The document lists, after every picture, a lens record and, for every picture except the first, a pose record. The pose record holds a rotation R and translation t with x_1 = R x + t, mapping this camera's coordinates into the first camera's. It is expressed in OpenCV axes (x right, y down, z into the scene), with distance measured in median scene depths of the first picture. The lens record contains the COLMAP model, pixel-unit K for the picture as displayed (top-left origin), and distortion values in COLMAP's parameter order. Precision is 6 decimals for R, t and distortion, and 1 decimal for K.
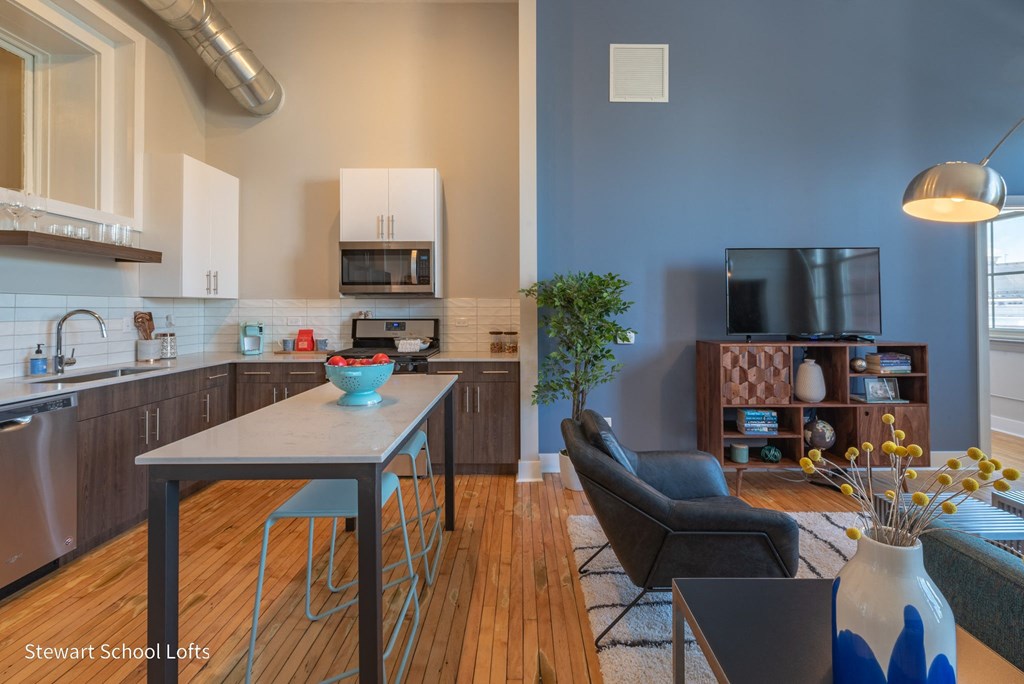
lens RADIAL K [[481.5, 0, 526.5], [0, 481.5, 307.5], [0, 0, 1]] dist [-0.004454, 0.000061]
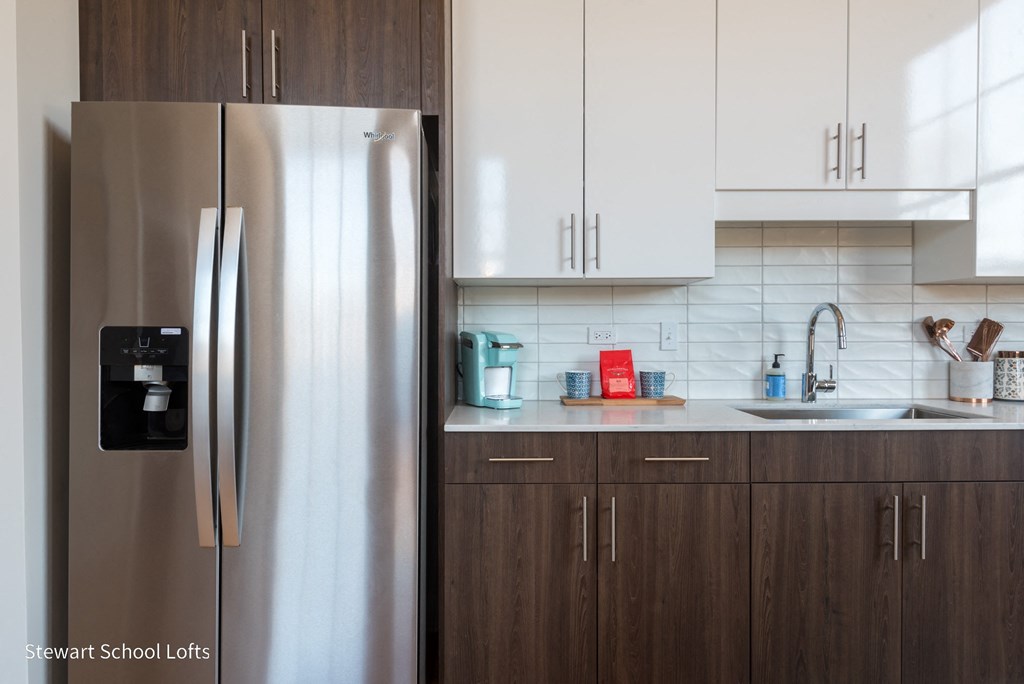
lens RADIAL K [[817.5, 0, 511.1], [0, 817.5, 343.0], [0, 0, 1]] dist [0.005074, -0.004993]
pose [[-0.009369, 0.044437, -0.998968, 0.141547], [0.002234, 0.999011, 0.044418, 0.008340], [0.999954, -0.001816, -0.009459, 0.632683]]
